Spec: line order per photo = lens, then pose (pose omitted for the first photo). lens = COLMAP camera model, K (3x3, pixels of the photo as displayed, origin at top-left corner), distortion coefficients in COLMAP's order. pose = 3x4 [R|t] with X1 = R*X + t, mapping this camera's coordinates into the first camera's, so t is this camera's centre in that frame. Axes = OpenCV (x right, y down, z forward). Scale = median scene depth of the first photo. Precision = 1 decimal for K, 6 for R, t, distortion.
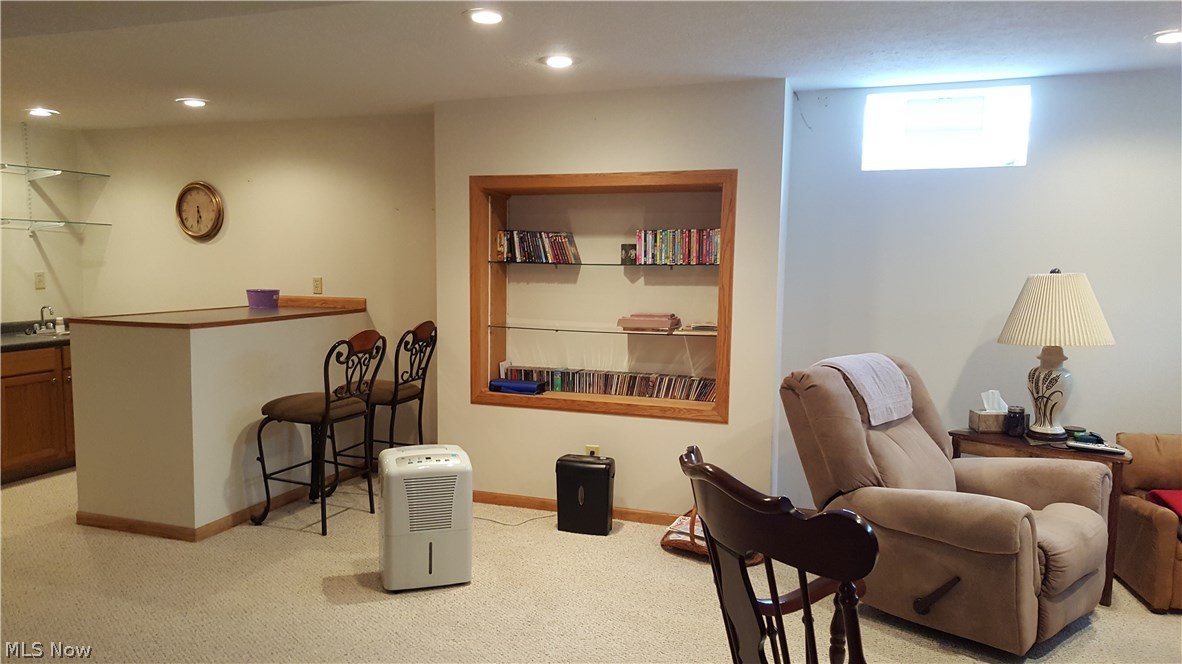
lens RADIAL K [[883.2, 0, 568.5], [0, 883.2, 335.5], [0, 0, 1]] dist [0.172869, -0.264234]
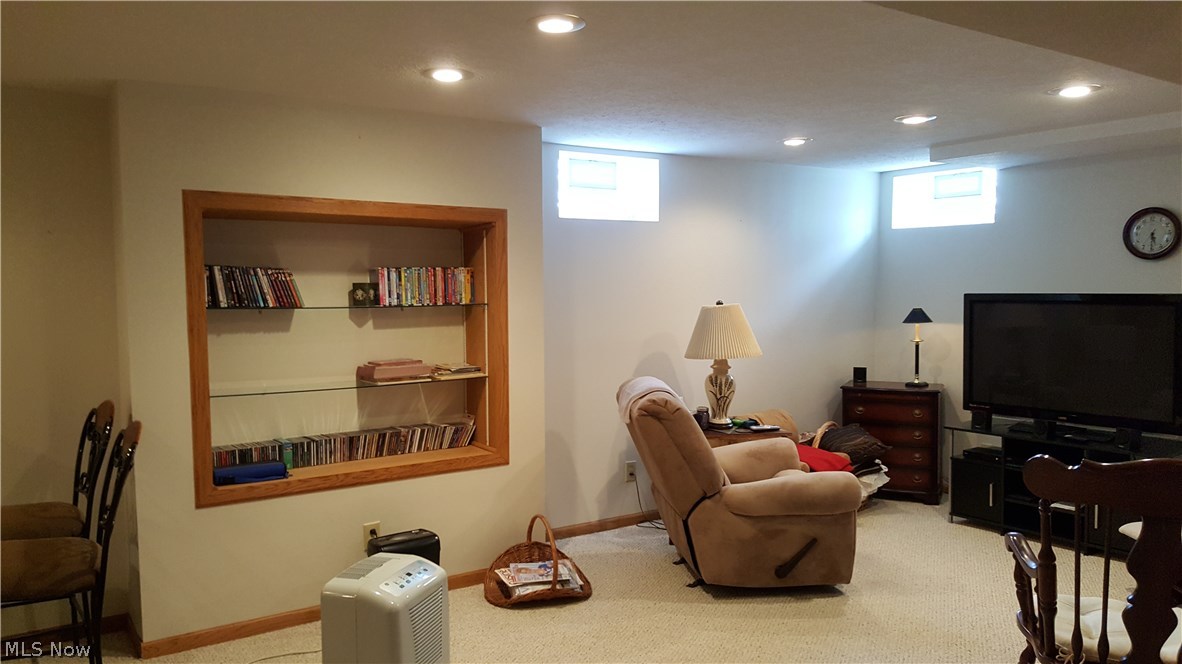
lens RADIAL K [[883.2, 0, 568.5], [0, 883.2, 335.5], [0, 0, 1]] dist [0.172869, -0.264234]
pose [[0.567416, -0.061652, 0.821120, -0.545632], [0.080240, 0.996587, 0.019379, -0.053554], [-0.819513, 0.054890, 0.570426, 0.346581]]
